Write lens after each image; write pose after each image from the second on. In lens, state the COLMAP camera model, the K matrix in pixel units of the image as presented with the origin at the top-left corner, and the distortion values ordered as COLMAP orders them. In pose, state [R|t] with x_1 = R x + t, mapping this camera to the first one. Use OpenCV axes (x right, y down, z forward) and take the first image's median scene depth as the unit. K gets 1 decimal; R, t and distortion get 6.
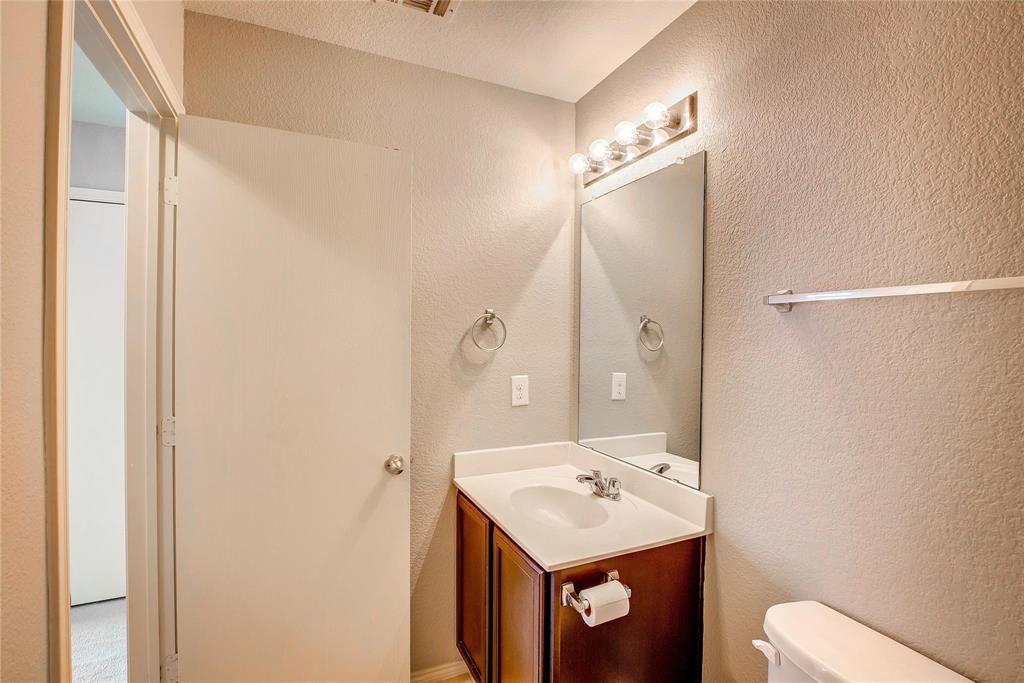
lens RADIAL K [[465.1, 0, 513.6], [0, 465.1, 340.9], [0, 0, 1]] dist [-0.037102, 0.006107]
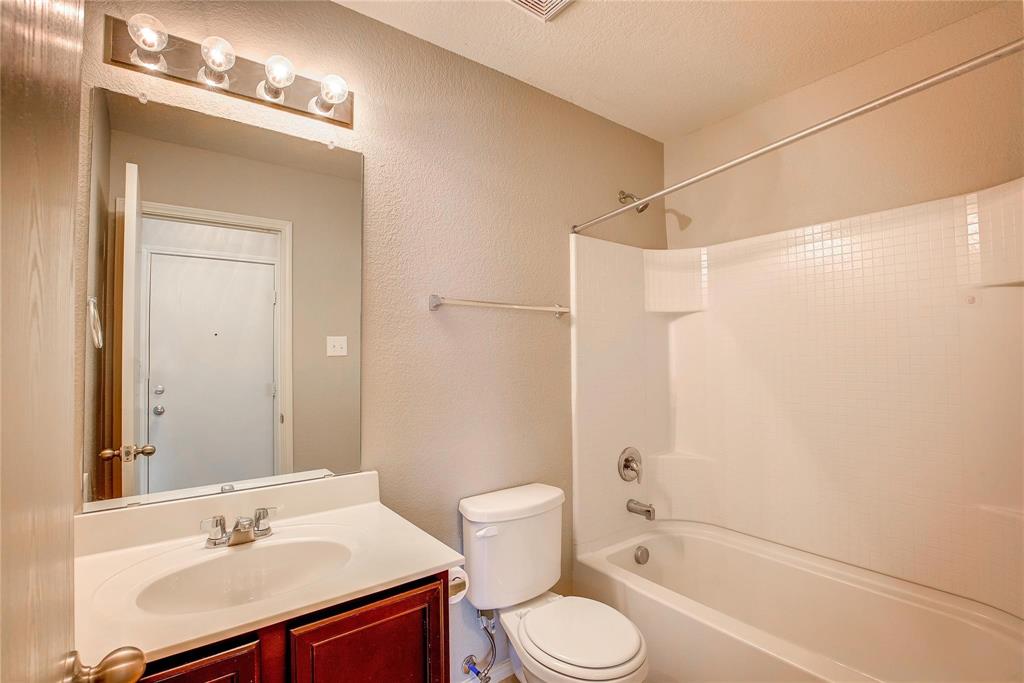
lens RADIAL K [[465.1, 0, 513.6], [0, 465.1, 340.9], [0, 0, 1]] dist [-0.037102, 0.006107]
pose [[-0.218169, 0.018747, 0.975731, -0.704391], [0.014259, 0.999770, -0.016021, 0.048298], [-0.975807, 0.010418, -0.218386, 0.885151]]
